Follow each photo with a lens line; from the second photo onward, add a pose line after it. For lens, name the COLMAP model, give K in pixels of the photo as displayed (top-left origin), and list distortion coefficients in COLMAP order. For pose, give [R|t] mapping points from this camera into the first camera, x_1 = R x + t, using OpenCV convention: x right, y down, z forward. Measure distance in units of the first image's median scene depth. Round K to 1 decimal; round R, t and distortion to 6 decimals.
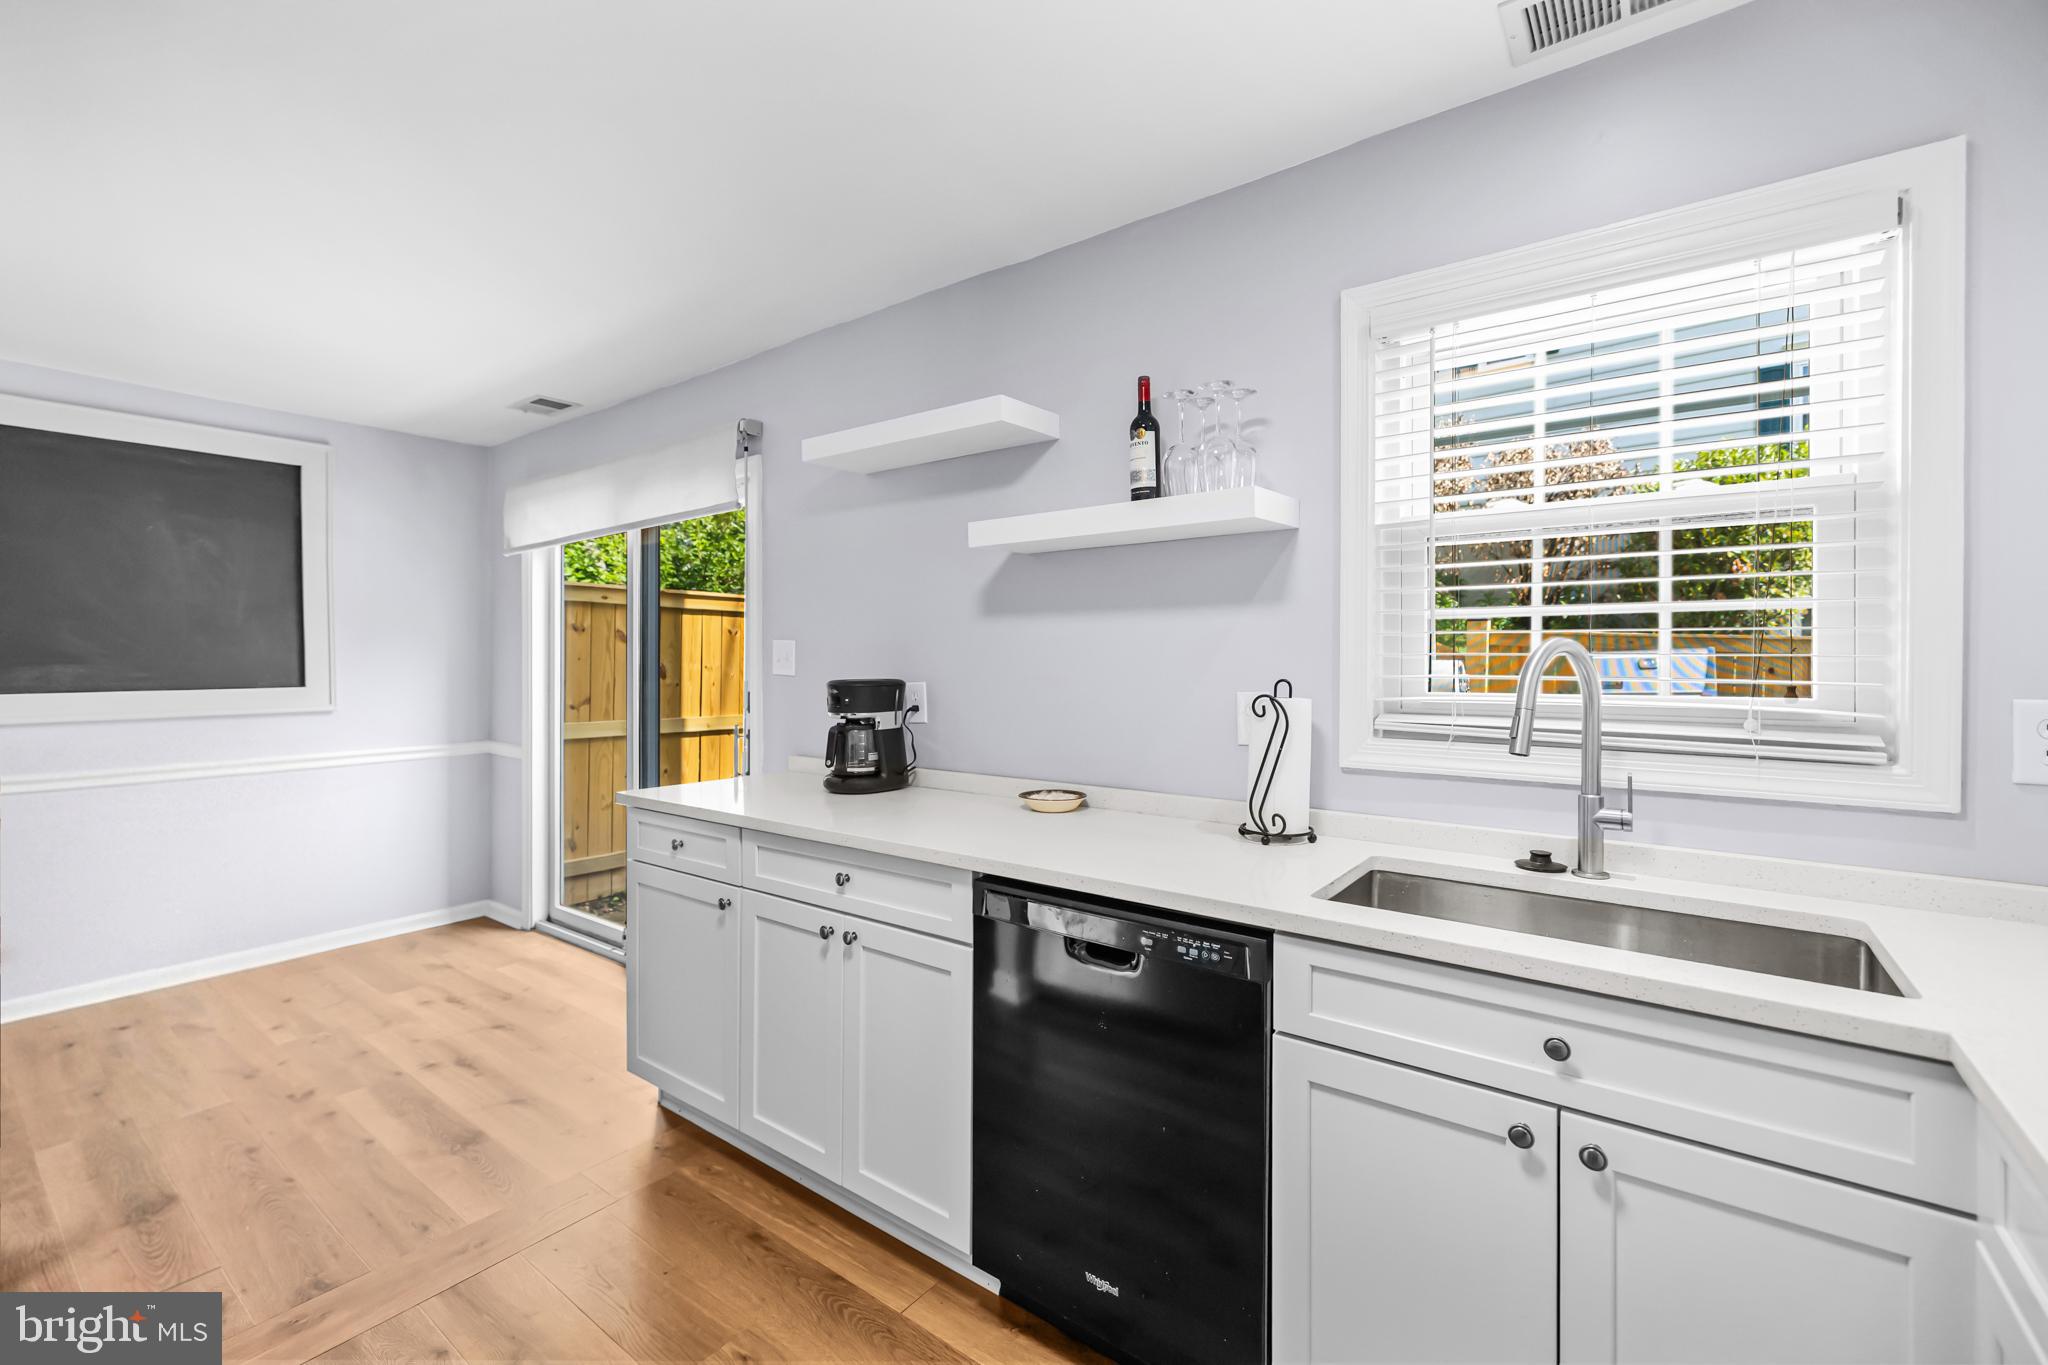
lens RADIAL K [[868.6, 0, 1032.7], [0, 868.6, 665.8], [0, 0, 1]] dist [-0.003722, 0.001228]
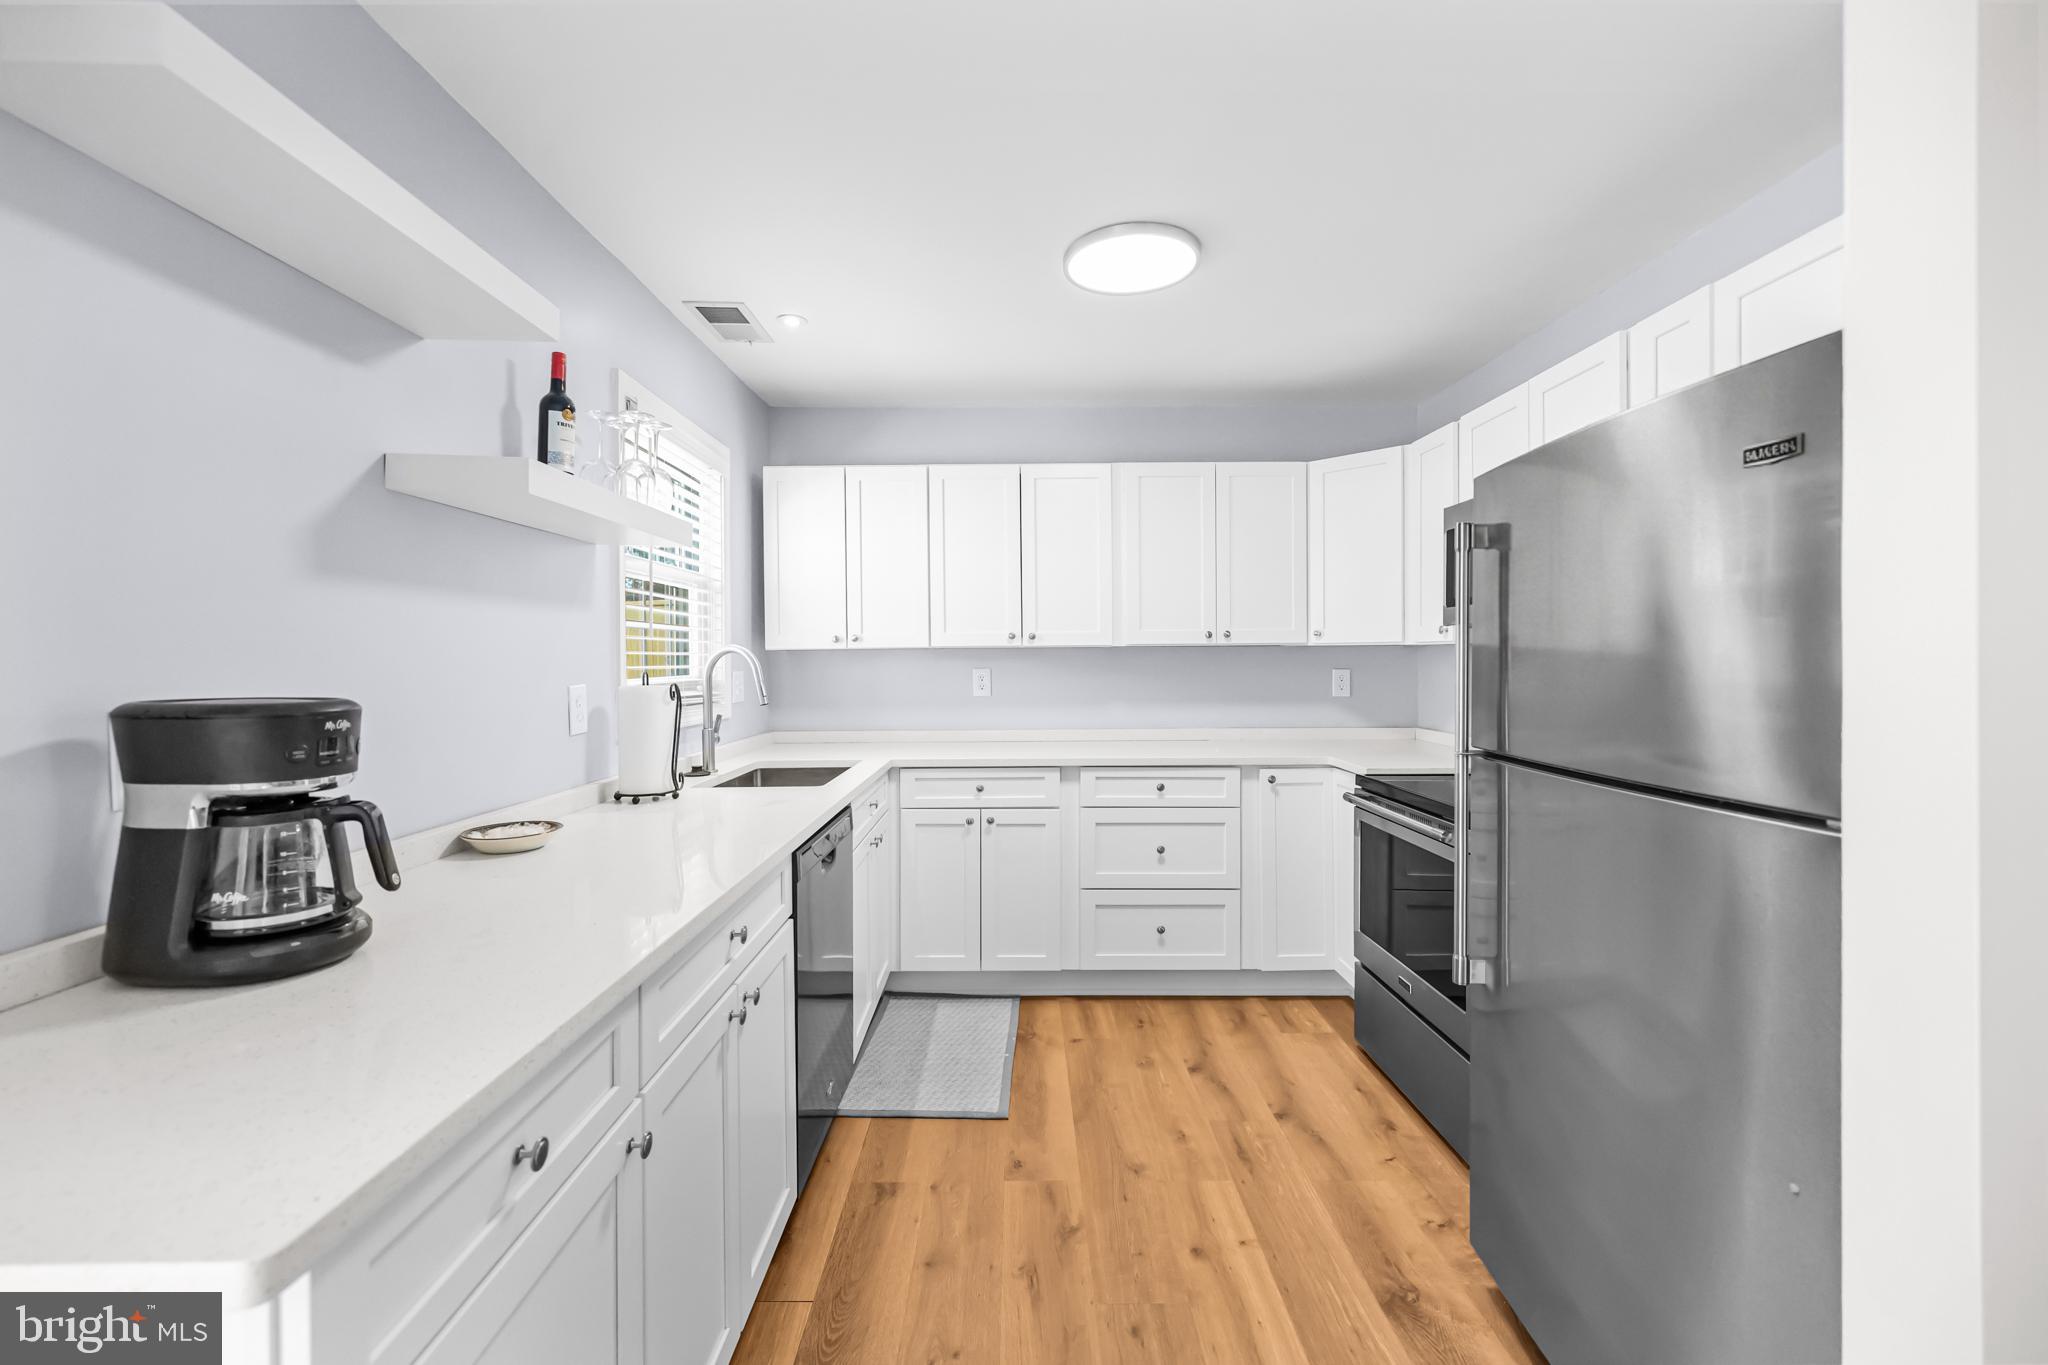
lens RADIAL K [[868.6, 0, 1018.3], [0, 868.6, 661.6], [0, 0, 1]] dist [-0.003722, 0.001228]
pose [[-0.602557, -0.000093, 0.798076, -1.112386], [0.009572, 0.999927, 0.007343, -0.001189], [-0.798019, 0.012064, -0.602512, 1.424166]]
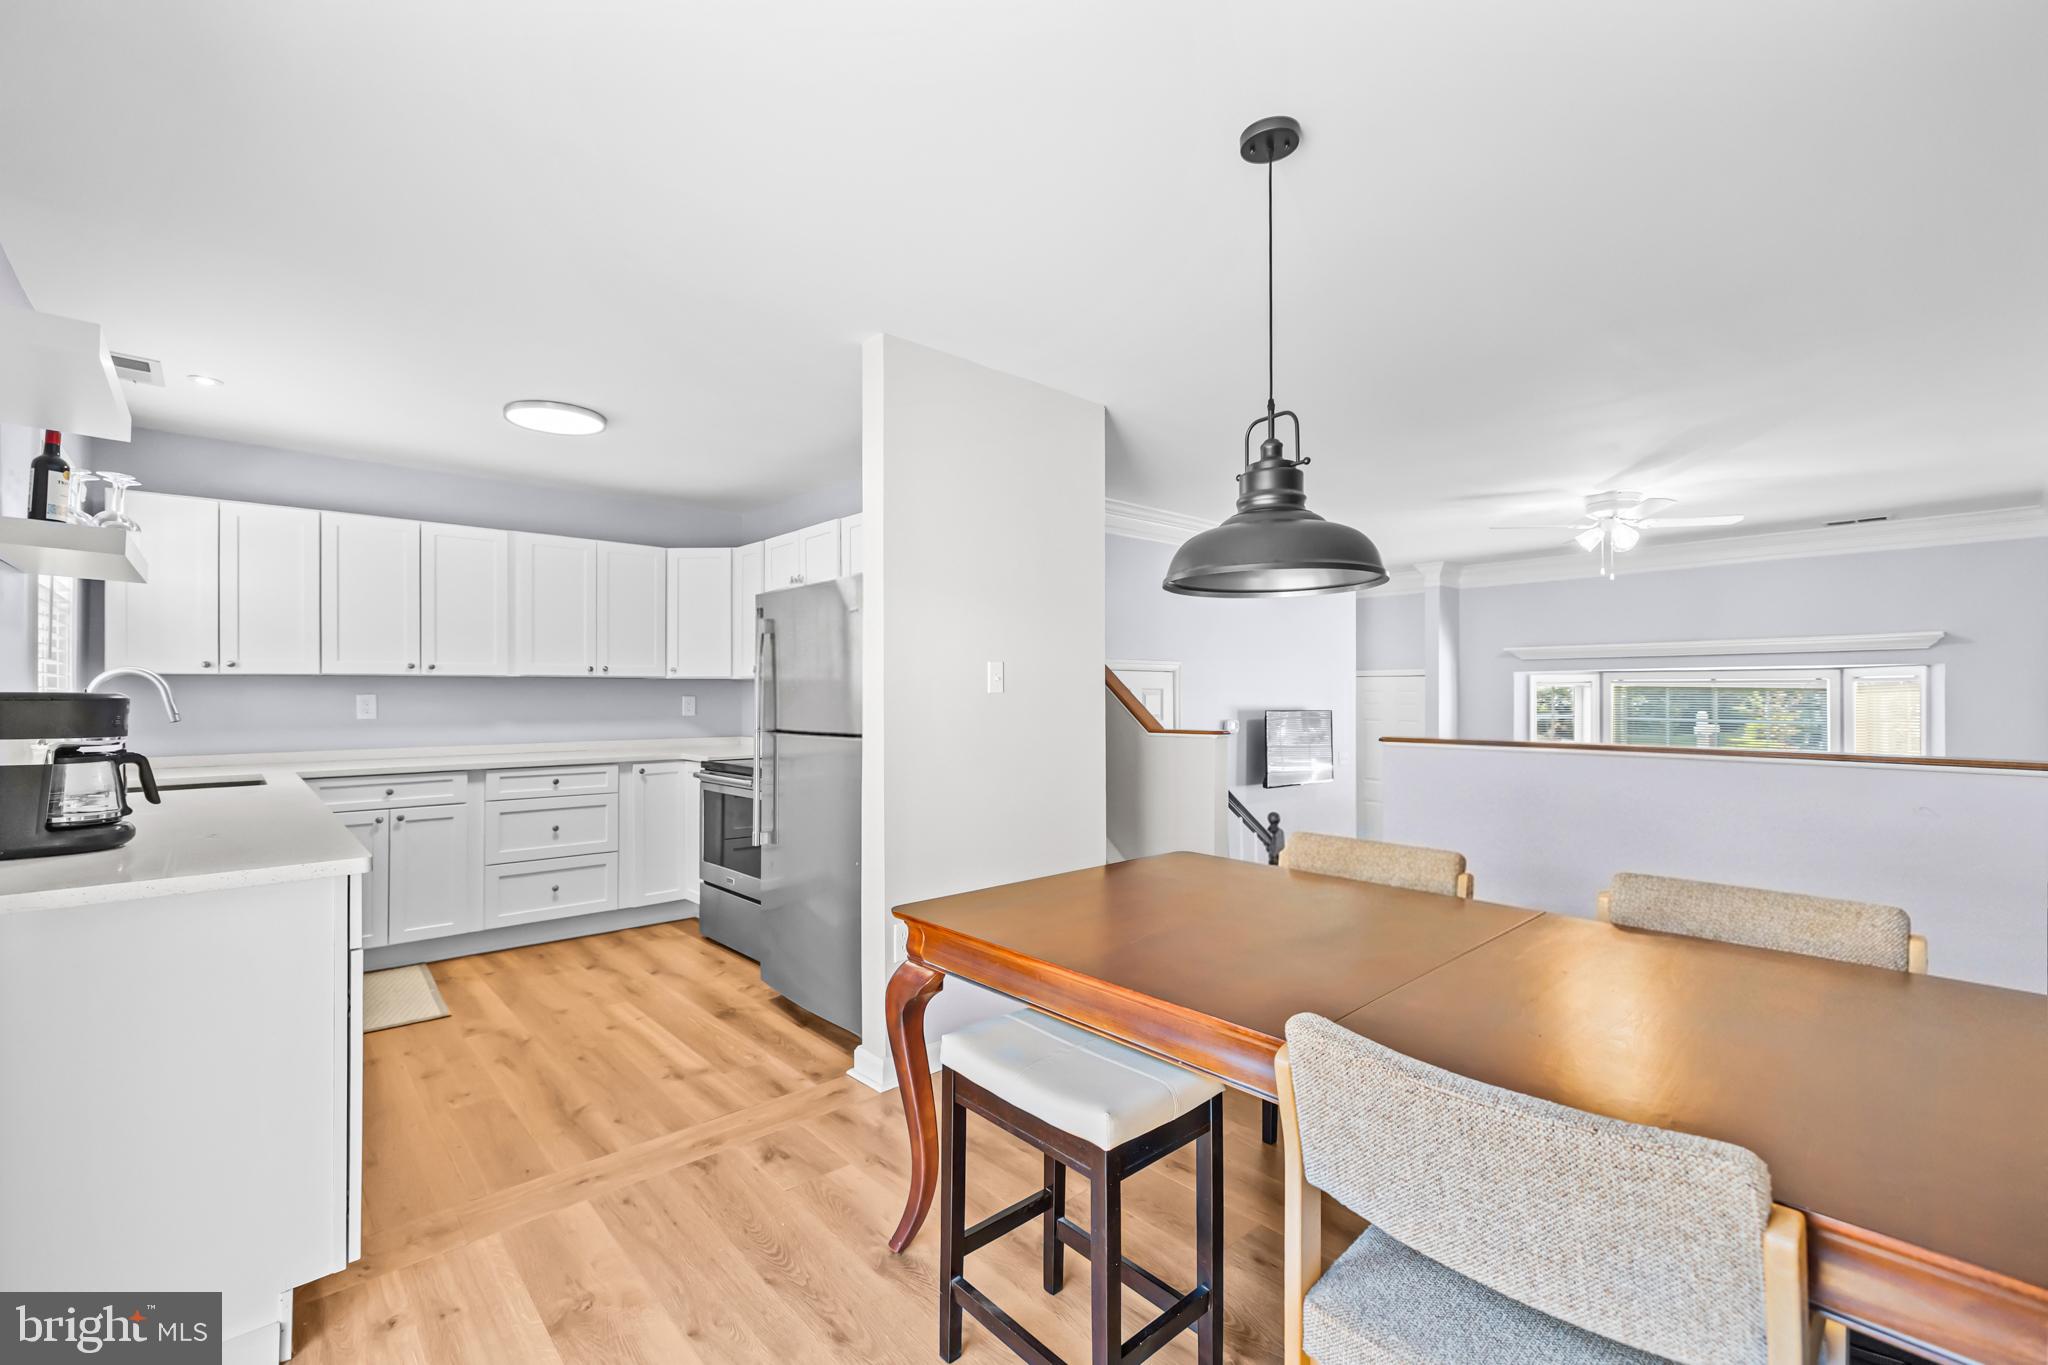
lens RADIAL K [[868.6, 0, 1029.0], [0, 868.6, 690.6], [0, 0, 1]] dist [-0.003722, 0.001228]
pose [[-0.983356, 0.002970, 0.181667, -1.599886], [0.002973, 0.999996, -0.000255, 0.027268], [-0.181667, 0.000289, -0.983360, 2.263897]]
